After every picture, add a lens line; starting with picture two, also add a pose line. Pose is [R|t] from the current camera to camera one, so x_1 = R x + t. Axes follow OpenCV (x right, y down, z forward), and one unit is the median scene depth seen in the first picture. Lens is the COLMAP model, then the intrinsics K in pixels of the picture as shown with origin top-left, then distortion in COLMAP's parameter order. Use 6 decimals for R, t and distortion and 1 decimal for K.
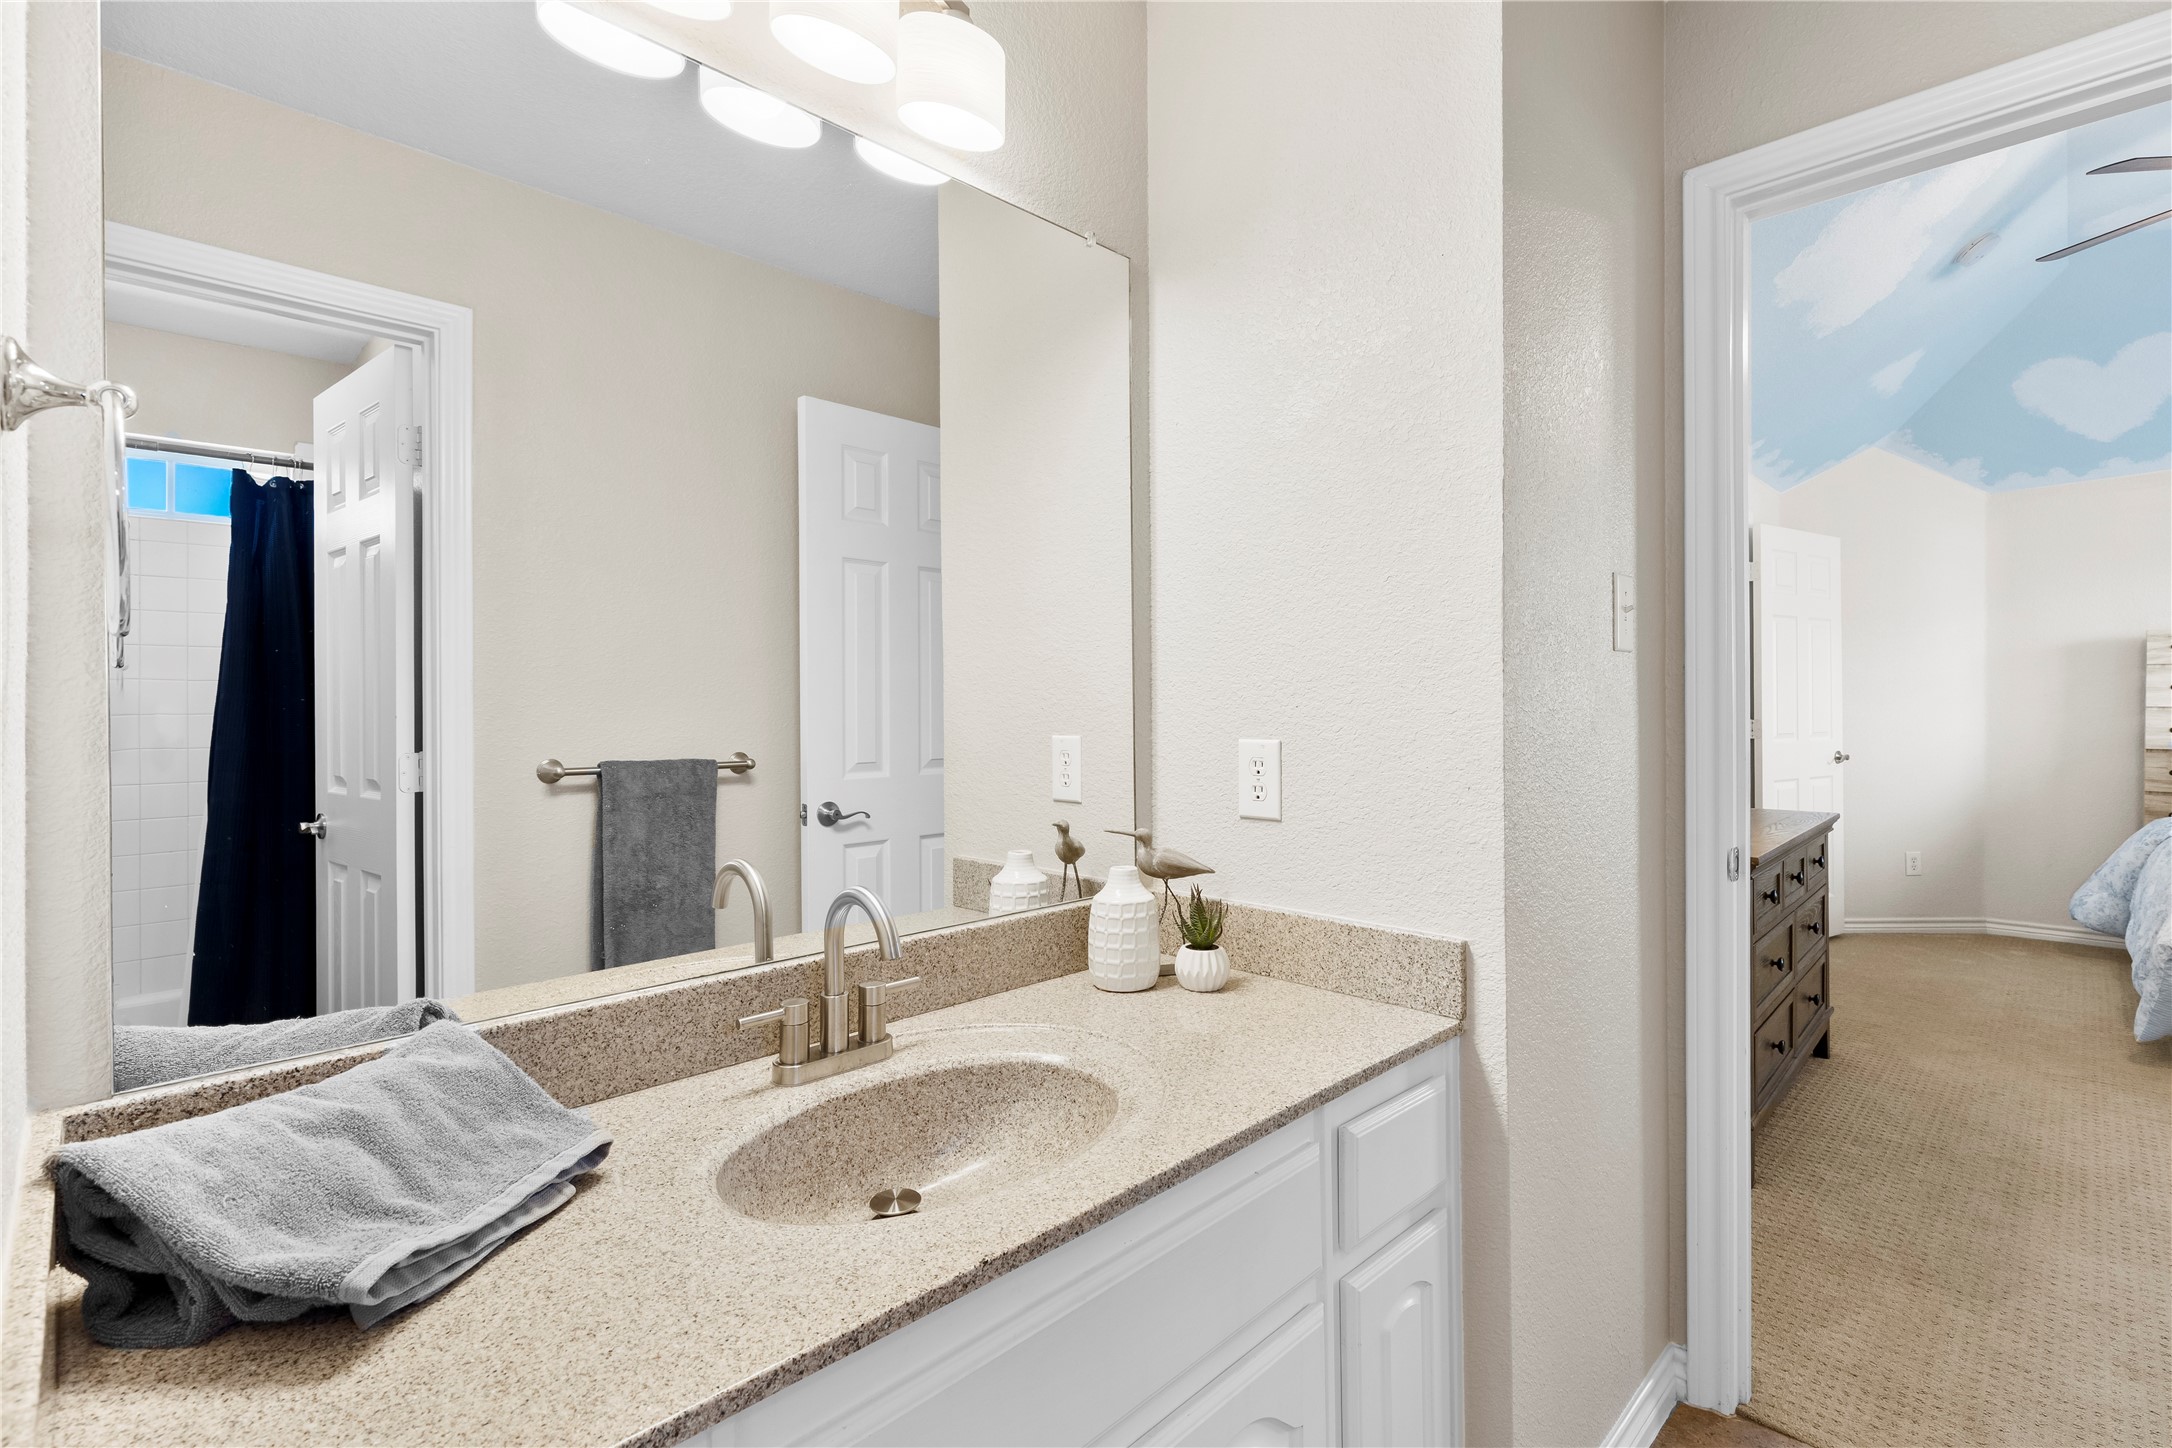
lens RADIAL K [[992.3, 0, 1089.0], [0, 992.3, 720.2], [0, 0, 1]] dist [0.004447, 0.000261]
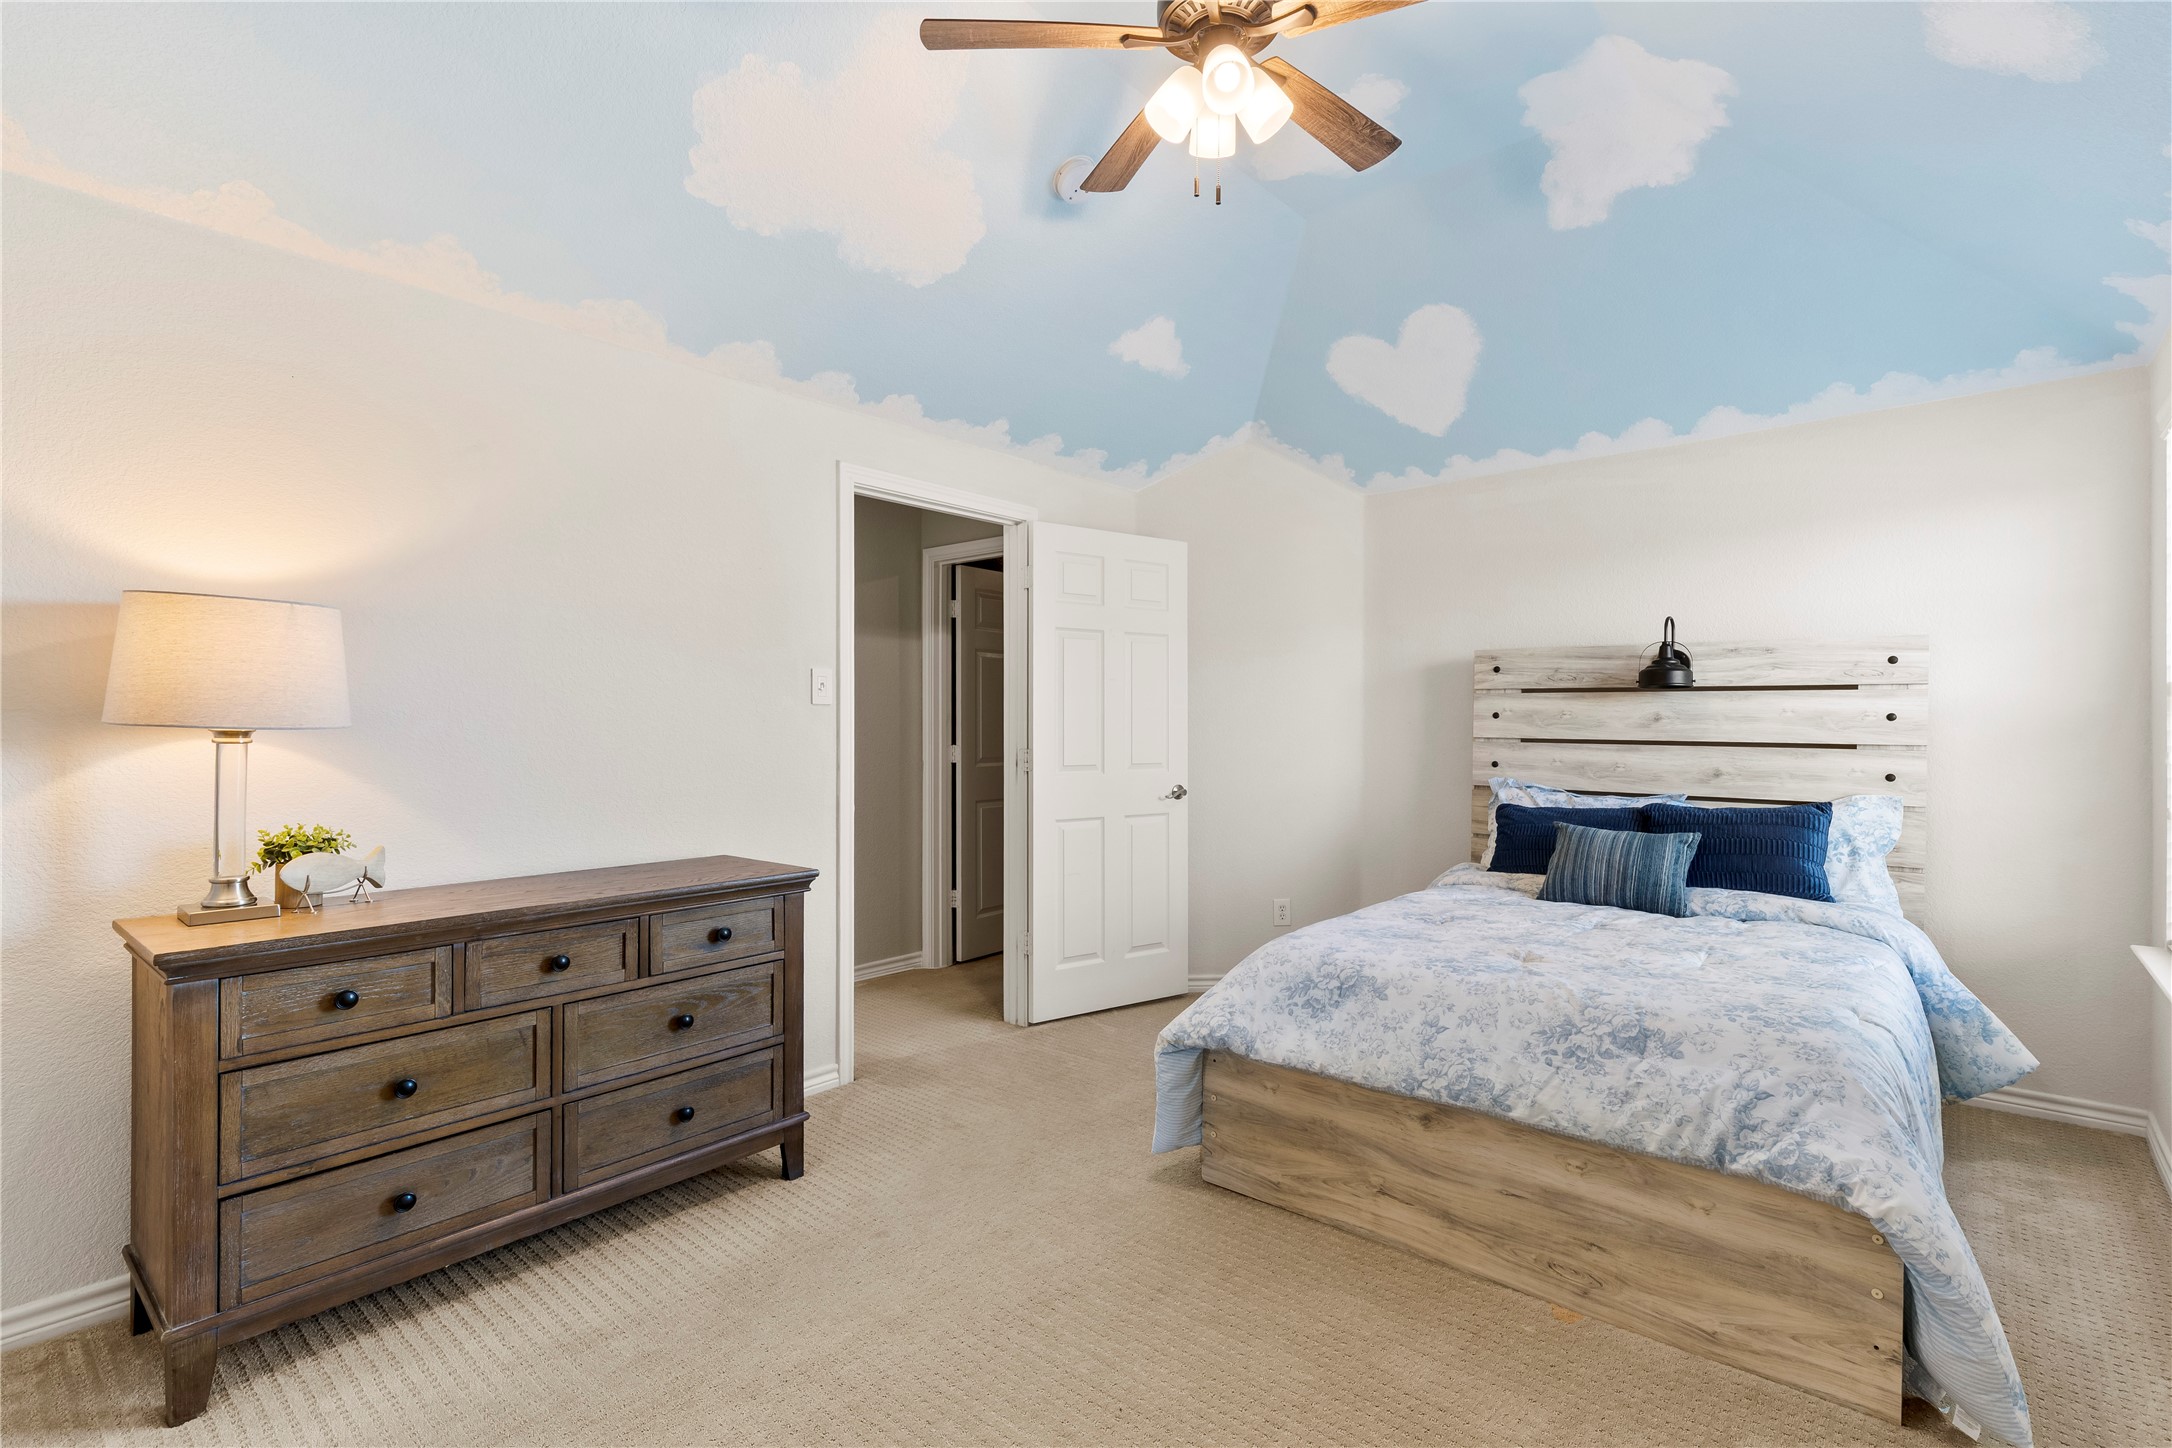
lens RADIAL K [[992.3, 0, 1083.7], [0, 992.3, 718.4], [0, 0, 1]] dist [0.004447, 0.000261]
pose [[0.998520, 0.008037, 0.053792, 0.615914], [-0.007168, 0.999841, -0.016337, -0.012140], [-0.053915, 0.015927, 0.998419, 0.133032]]
